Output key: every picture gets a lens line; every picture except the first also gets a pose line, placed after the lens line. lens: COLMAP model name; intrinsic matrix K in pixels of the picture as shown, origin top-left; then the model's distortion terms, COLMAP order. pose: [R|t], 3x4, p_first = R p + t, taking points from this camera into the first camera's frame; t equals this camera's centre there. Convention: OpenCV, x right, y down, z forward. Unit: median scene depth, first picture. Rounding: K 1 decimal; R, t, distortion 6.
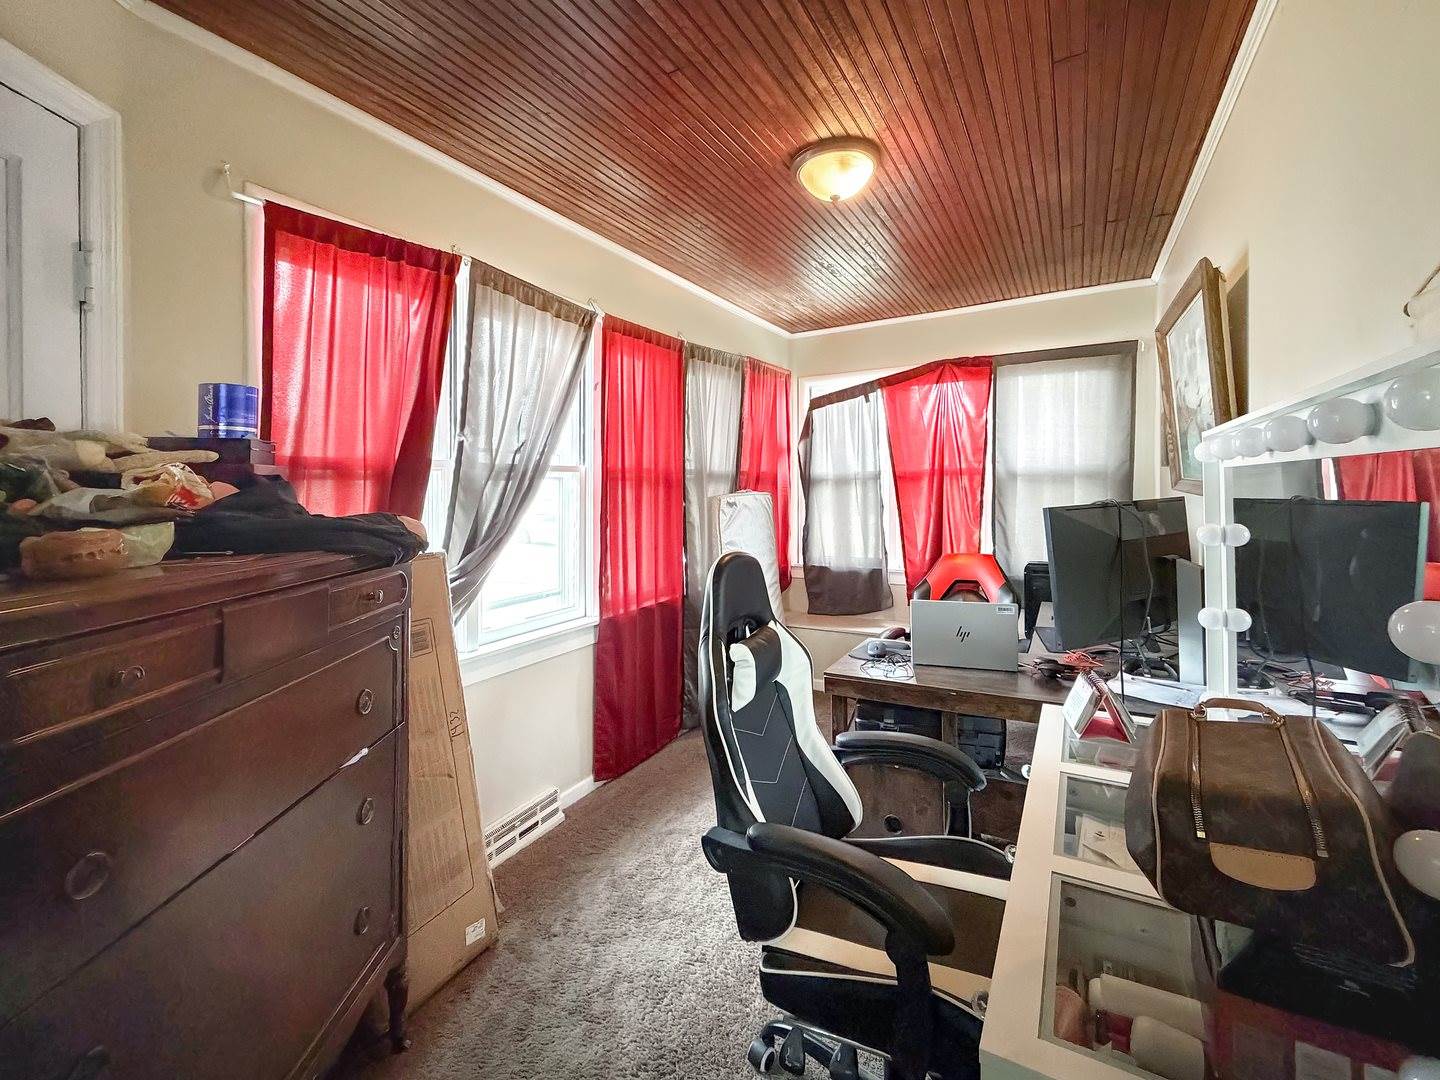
lens RADIAL K [[586.2, 0, 761.9], [0, 586.2, 492.9], [0, 0, 1]] dist [-0.000855, 0.000247]
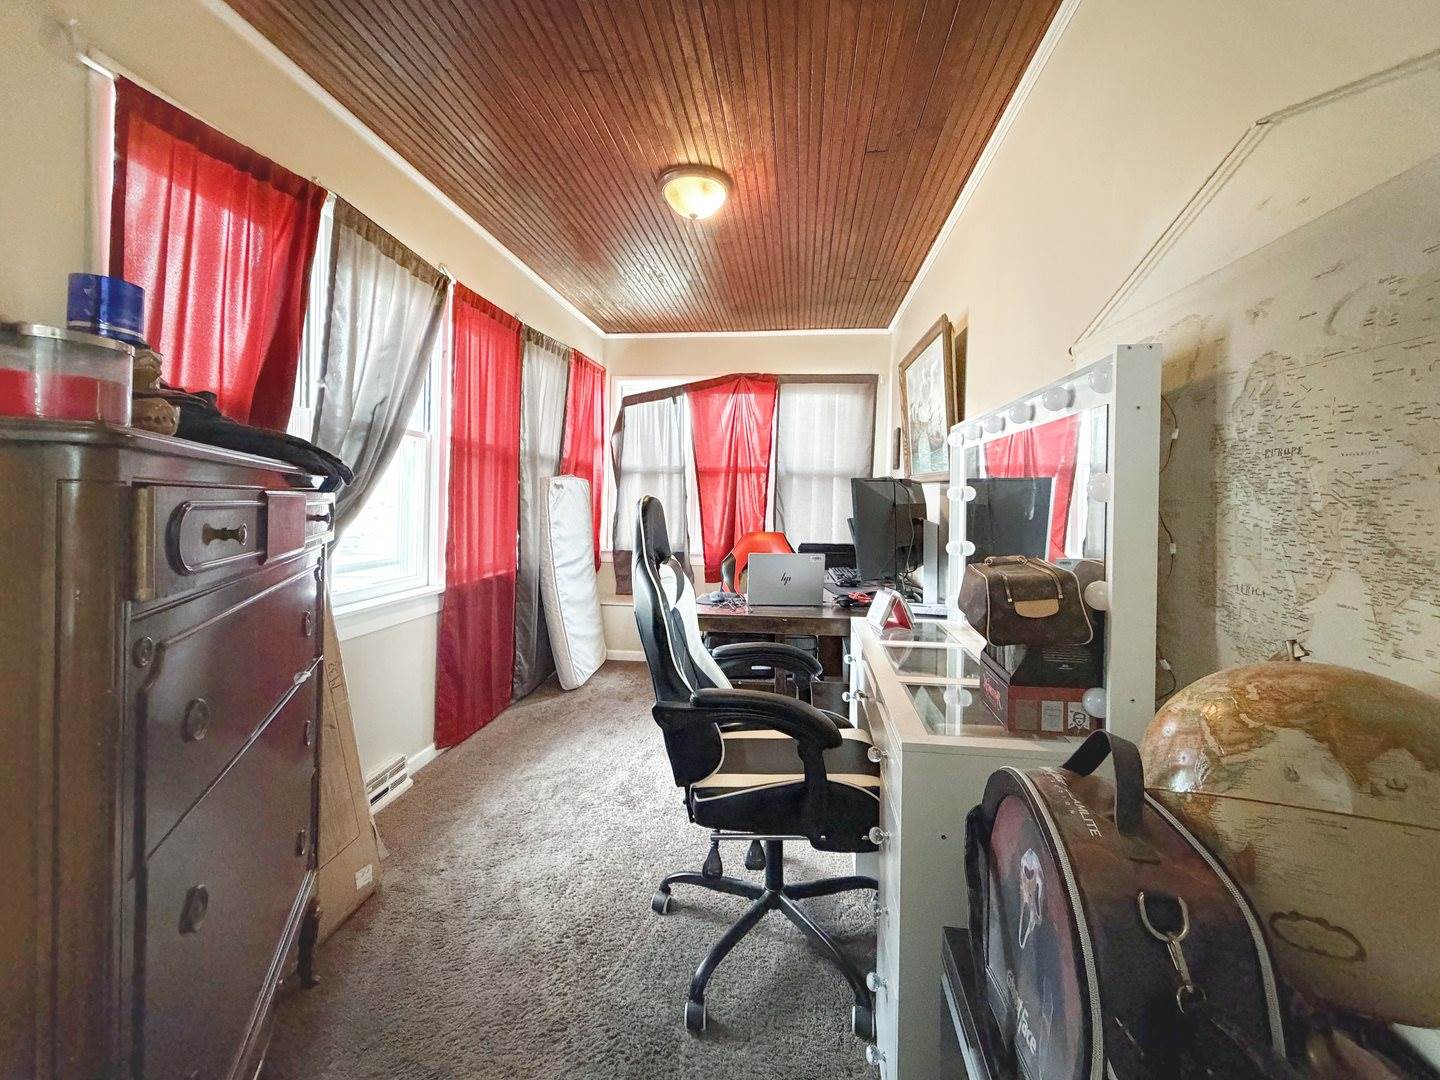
lens RADIAL K [[586.2, 0, 719.9], [0, 586.2, 532.8], [0, 0, 1]] dist [-0.000855, 0.000247]
pose [[0.921551, 0.011884, 0.388076, -0.248687], [-0.020695, 0.999614, 0.018533, 0.100259], [-0.387706, -0.025110, 0.921441, -0.111340]]
